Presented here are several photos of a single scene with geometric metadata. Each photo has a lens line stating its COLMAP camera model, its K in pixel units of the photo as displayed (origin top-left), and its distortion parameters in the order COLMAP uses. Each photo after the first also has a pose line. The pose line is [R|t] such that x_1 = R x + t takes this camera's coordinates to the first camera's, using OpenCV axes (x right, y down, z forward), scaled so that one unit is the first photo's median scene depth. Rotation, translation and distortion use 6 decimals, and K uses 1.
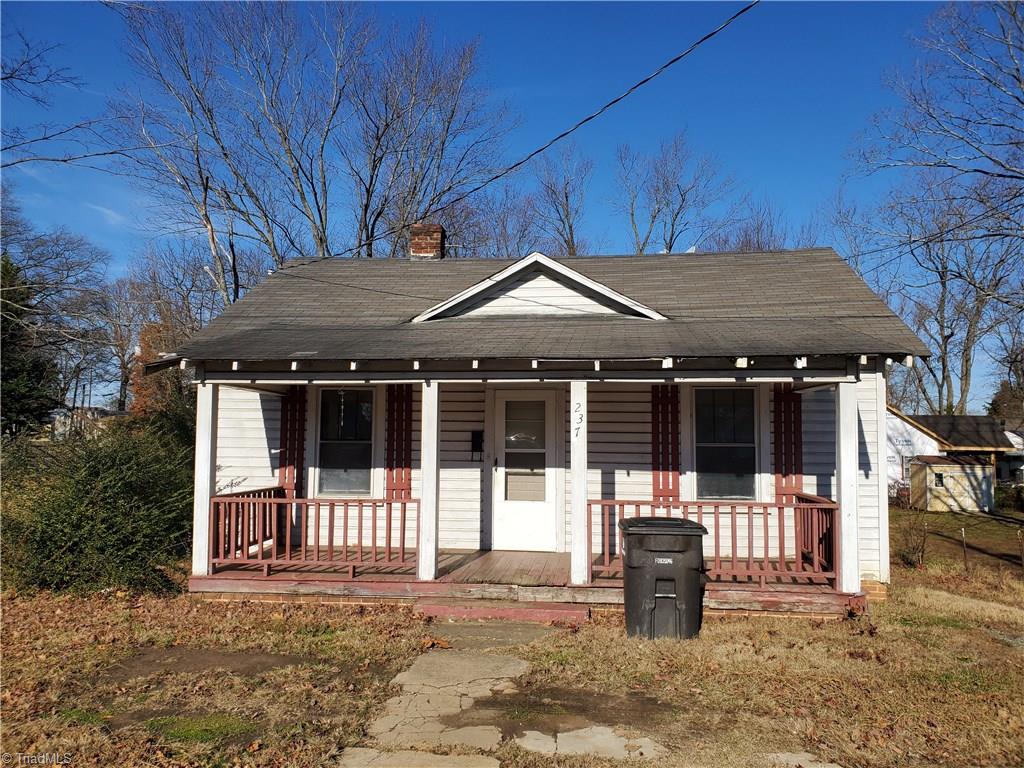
lens RADIAL K [[784.3, 0, 507.8], [0, 784.3, 384.5], [0, 0, 1]] dist [0.107282, -0.252557]
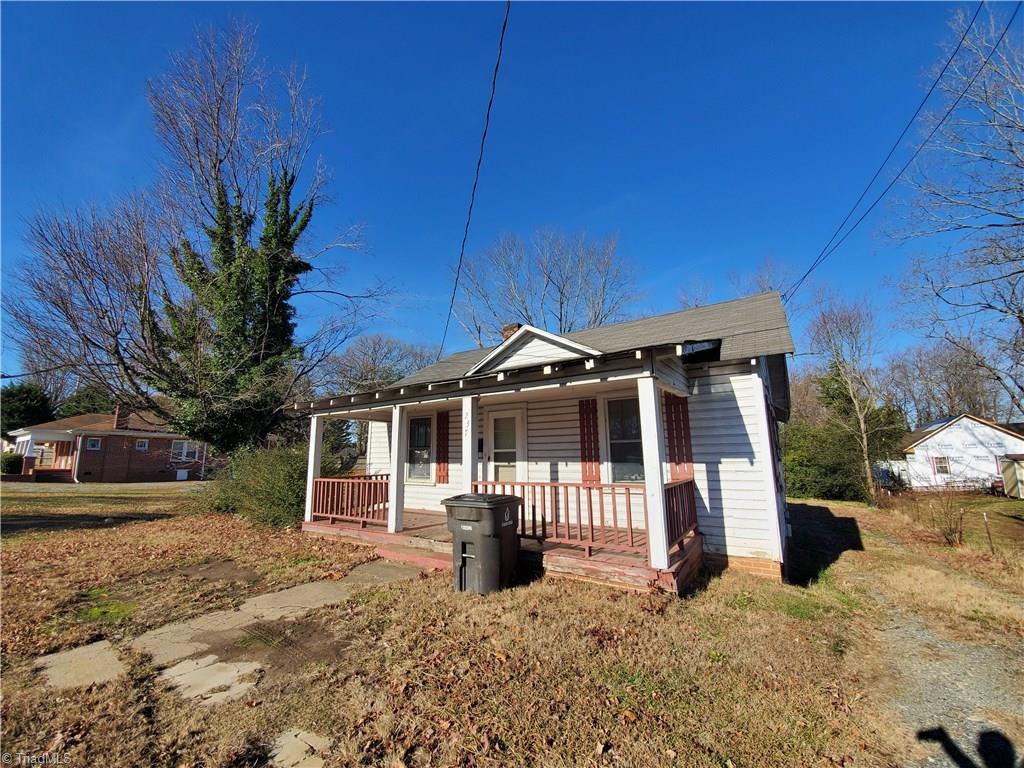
lens RADIAL K [[402.4, 0, 509.3], [0, 402.4, 386.5], [0, 0, 1]] dist [0.008808, -0.013739]
pose [[0.892370, -0.096170, -0.440939, 0.396178], [0.051012, 0.992264, -0.113177, 0.051733], [0.448413, 0.078502, 0.890373, 0.304550]]
